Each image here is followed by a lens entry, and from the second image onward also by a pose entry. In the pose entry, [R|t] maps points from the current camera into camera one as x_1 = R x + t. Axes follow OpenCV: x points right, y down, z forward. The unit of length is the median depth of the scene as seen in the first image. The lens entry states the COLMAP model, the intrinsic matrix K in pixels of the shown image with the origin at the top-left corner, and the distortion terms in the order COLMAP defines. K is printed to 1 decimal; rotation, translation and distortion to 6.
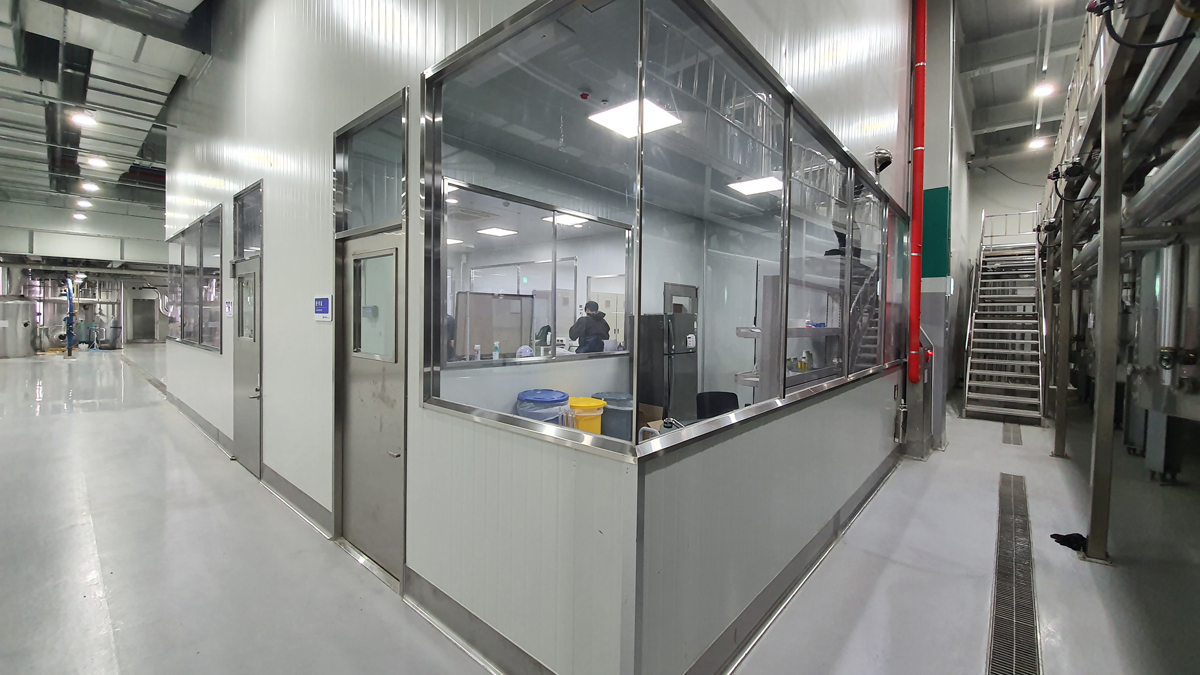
lens RADIAL K [[474.3, 0, 594.5], [0, 474.3, 330.8], [0, 0, 1]] dist [-0.015935, -0.000155]
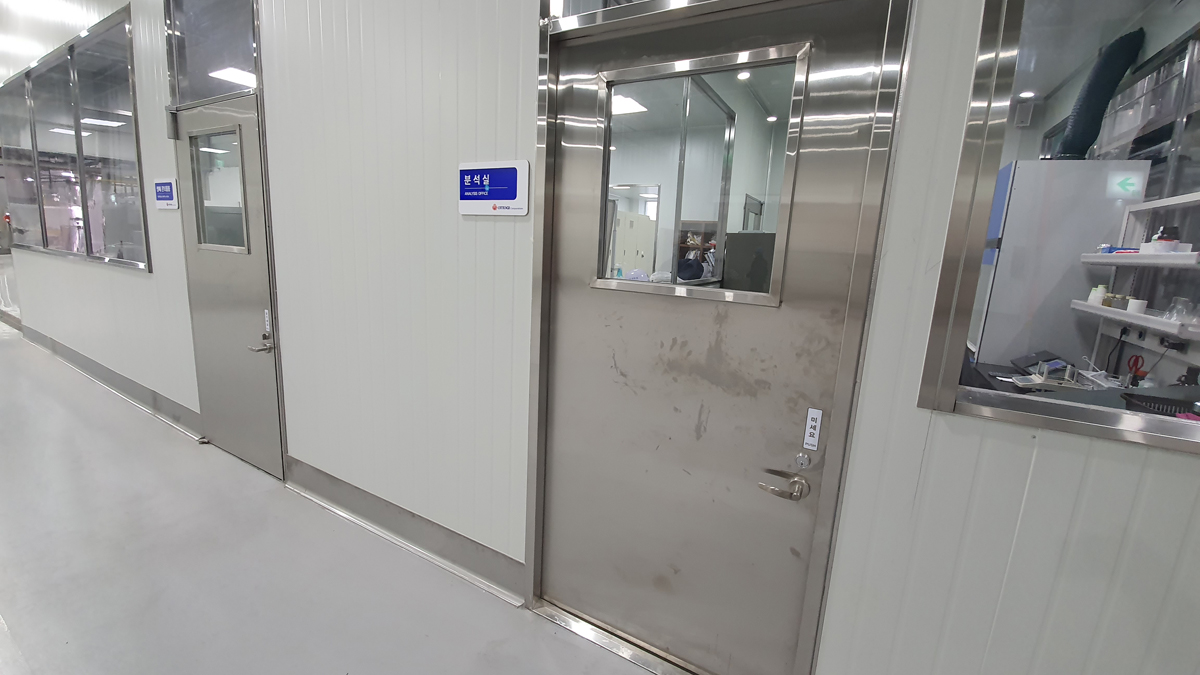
lens RADIAL K [[474.3, 0, 602.9], [0, 474.3, 330.0], [0, 0, 1]] dist [-0.015935, -0.000155]
pose [[0.978831, -0.000686, 0.204670, -0.428701], [-0.032192, 0.987031, 0.157266, 0.012613], [-0.202123, -0.160525, 0.966115, 0.354281]]
